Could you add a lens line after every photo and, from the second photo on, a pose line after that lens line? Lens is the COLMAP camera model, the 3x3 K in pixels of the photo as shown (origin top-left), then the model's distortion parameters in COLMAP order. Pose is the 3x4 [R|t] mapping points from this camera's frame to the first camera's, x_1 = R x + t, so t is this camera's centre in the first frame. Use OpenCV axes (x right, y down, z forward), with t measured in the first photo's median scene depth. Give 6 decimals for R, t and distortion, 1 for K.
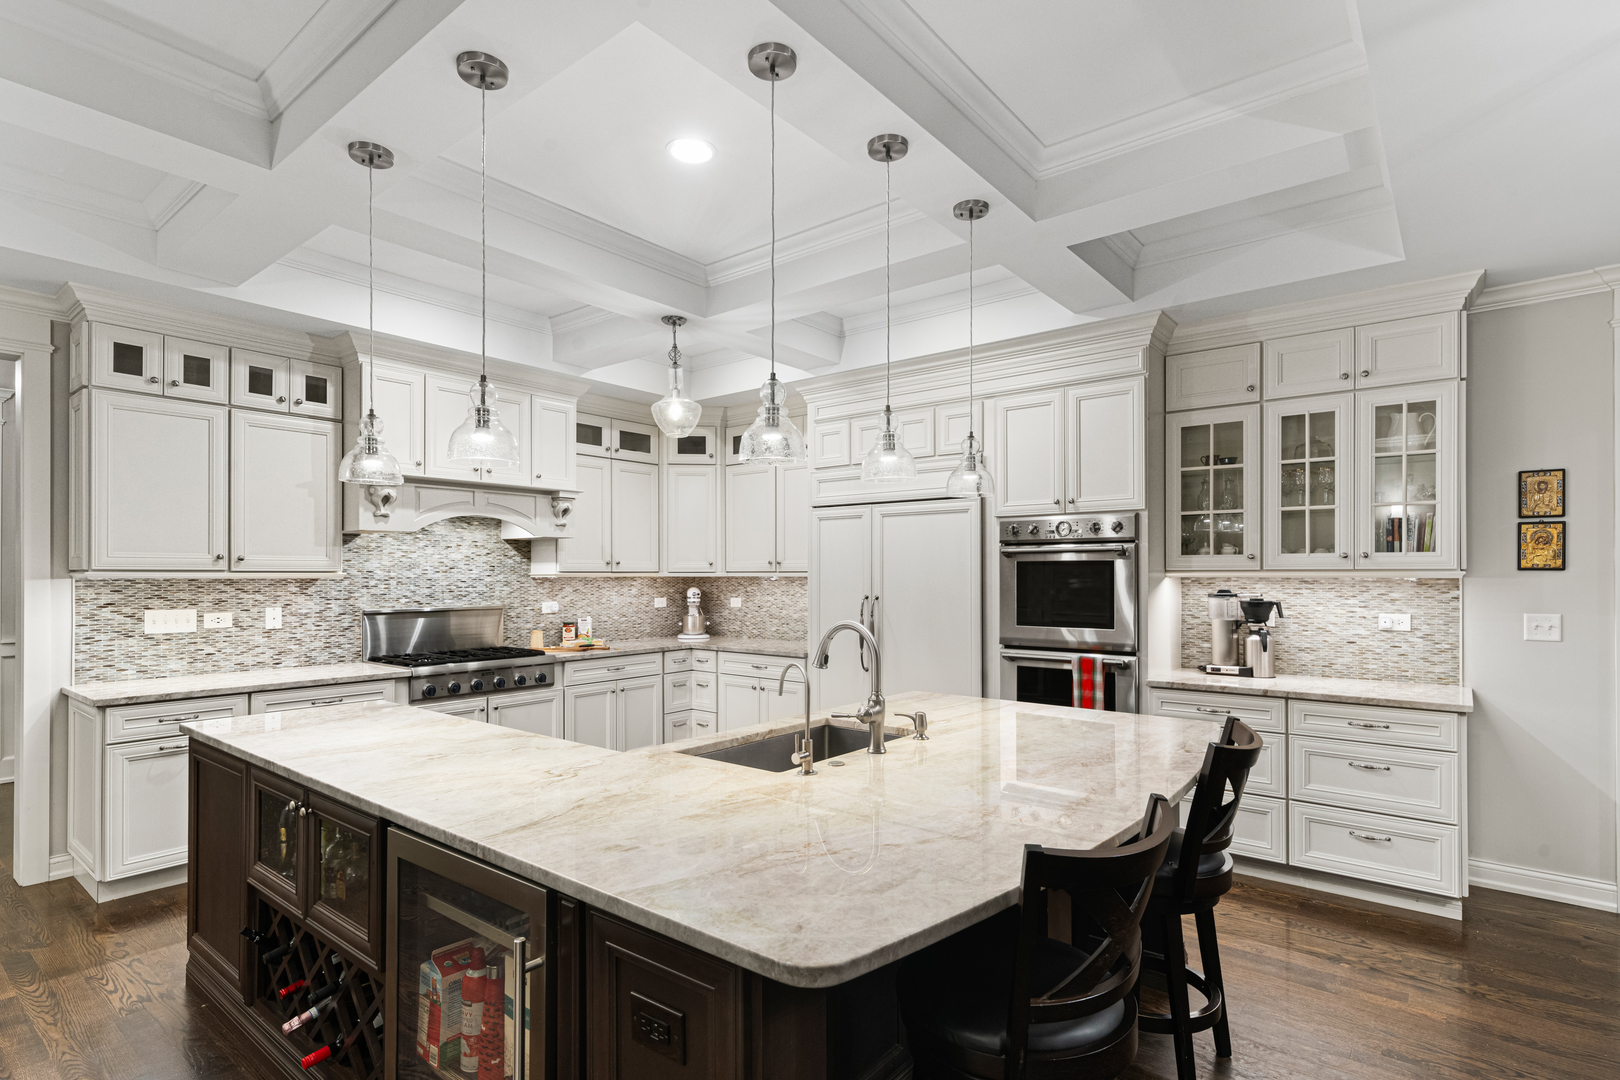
lens RADIAL K [[803.5, 0, 819.3], [0, 803.5, 552.3], [0, 0, 1]] dist [-0.000923, -0.000226]
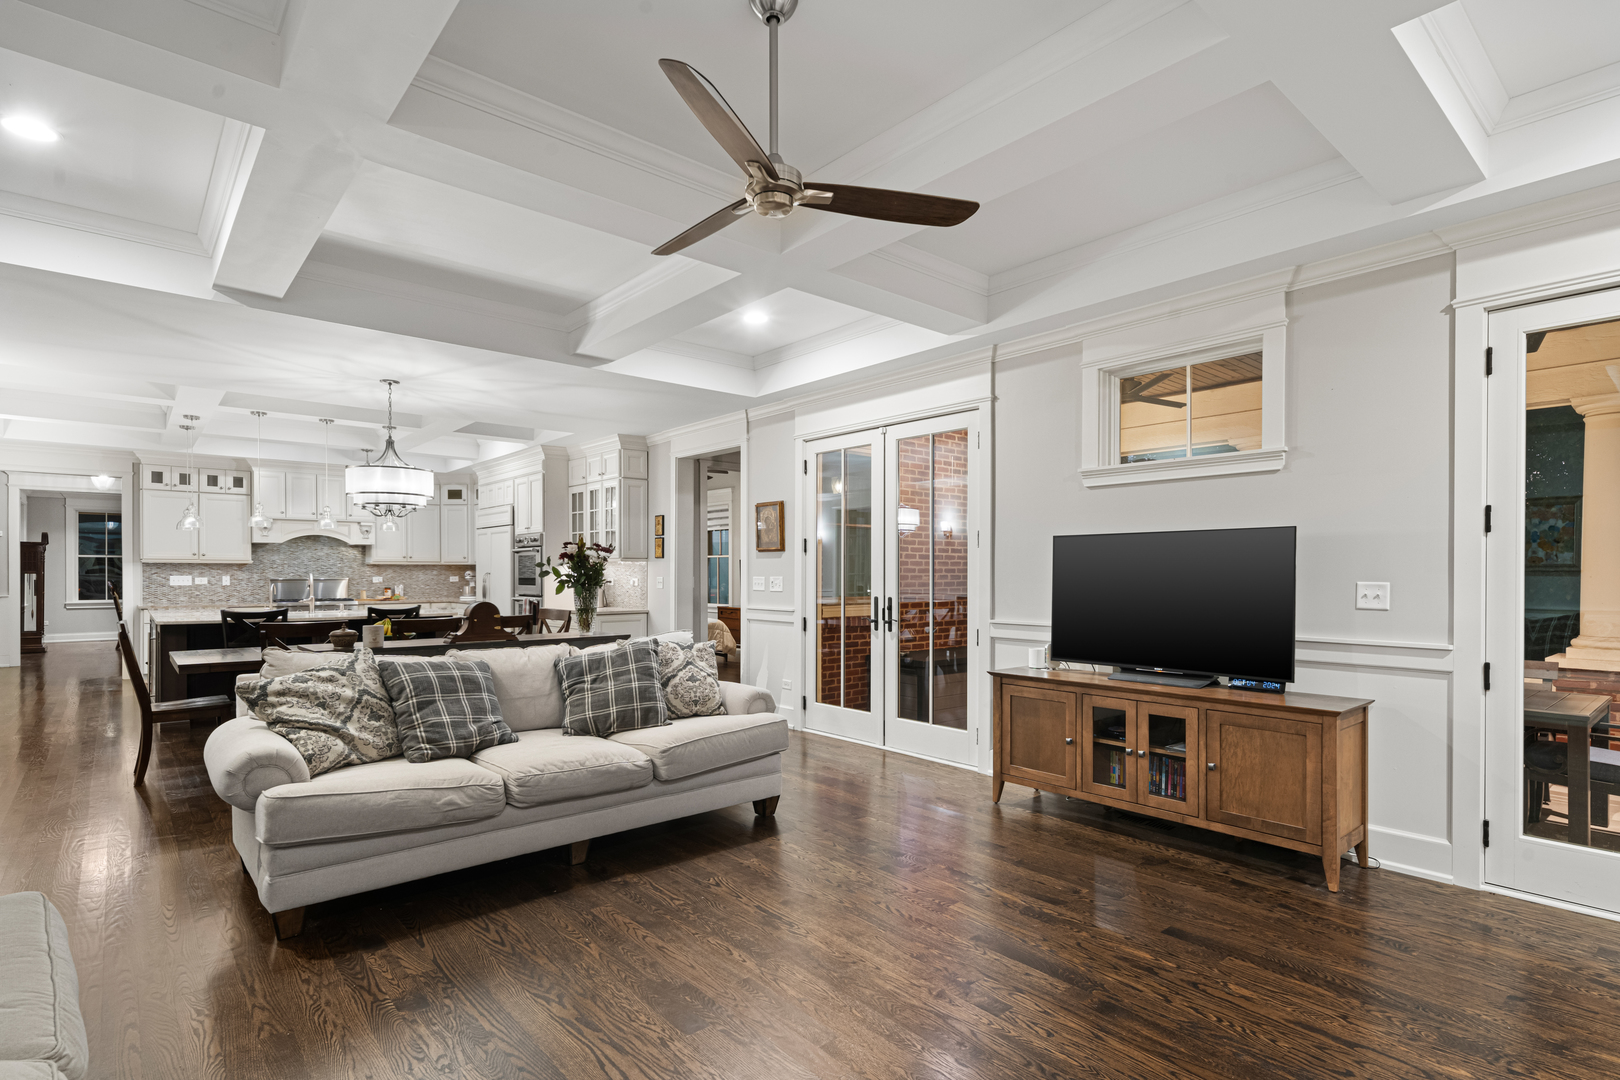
lens RADIAL K [[803.5, 0, 802.2], [0, 803.5, 545.1], [0, 0, 1]] dist [-0.000923, -0.000226]
pose [[0.982101, -0.002709, -0.188334, 1.501781], [0.001014, 0.999958, -0.009094, 0.003344], [0.188350, 0.008740, 0.982063, -1.034975]]
